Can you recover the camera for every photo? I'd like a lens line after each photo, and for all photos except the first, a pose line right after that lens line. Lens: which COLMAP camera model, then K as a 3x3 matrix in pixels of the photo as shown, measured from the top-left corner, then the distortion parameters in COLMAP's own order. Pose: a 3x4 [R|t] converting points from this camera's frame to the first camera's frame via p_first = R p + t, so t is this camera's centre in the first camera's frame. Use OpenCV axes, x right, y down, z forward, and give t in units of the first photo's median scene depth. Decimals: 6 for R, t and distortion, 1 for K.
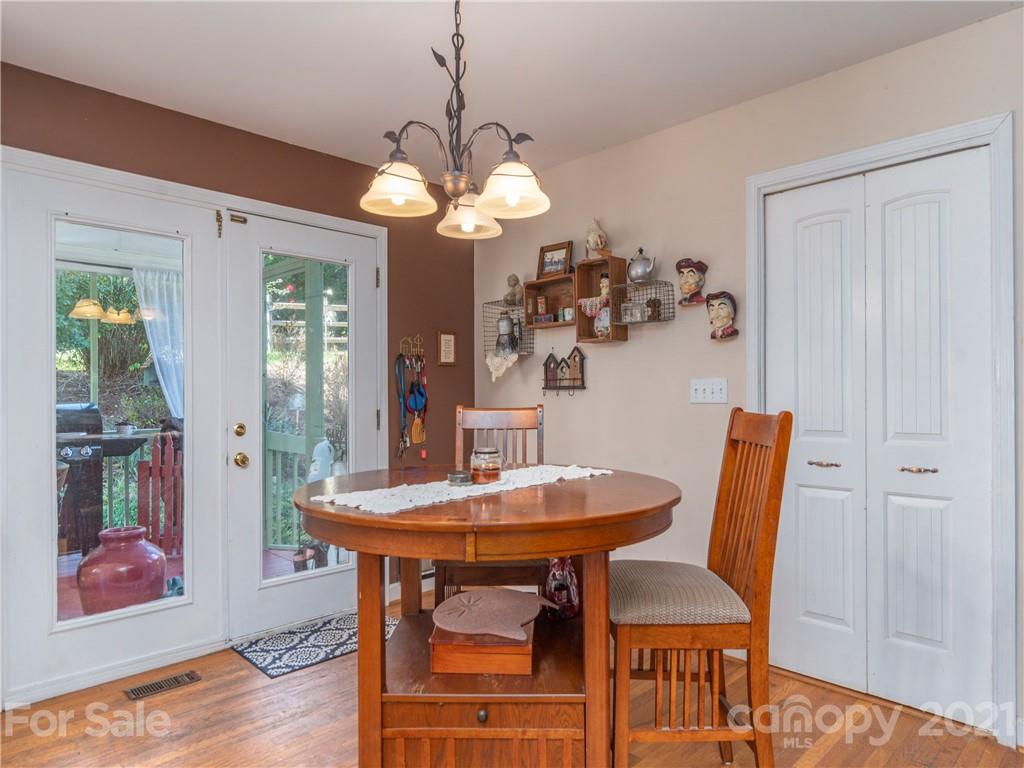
lens RADIAL K [[647.8, 0, 510.6], [0, 647.8, 393.7], [0, 0, 1]] dist [-0.000472, -0.000534]
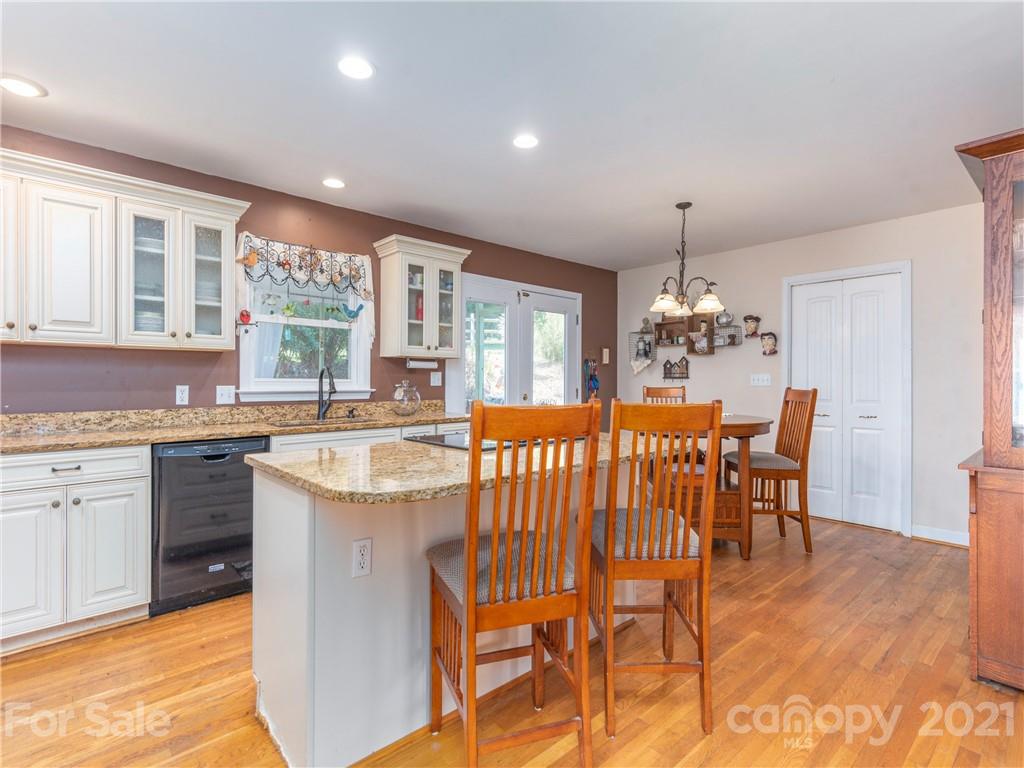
lens RADIAL K [[502.2, 0, 514.4], [0, 502.2, 377.0], [0, 0, 1]] dist [0.005027, 0.000839]
pose [[0.998688, 0.008650, -0.050467, -0.362827], [-0.008990, 0.999938, -0.006518, 0.002953], [0.050407, 0.006964, 0.998704, -0.577634]]
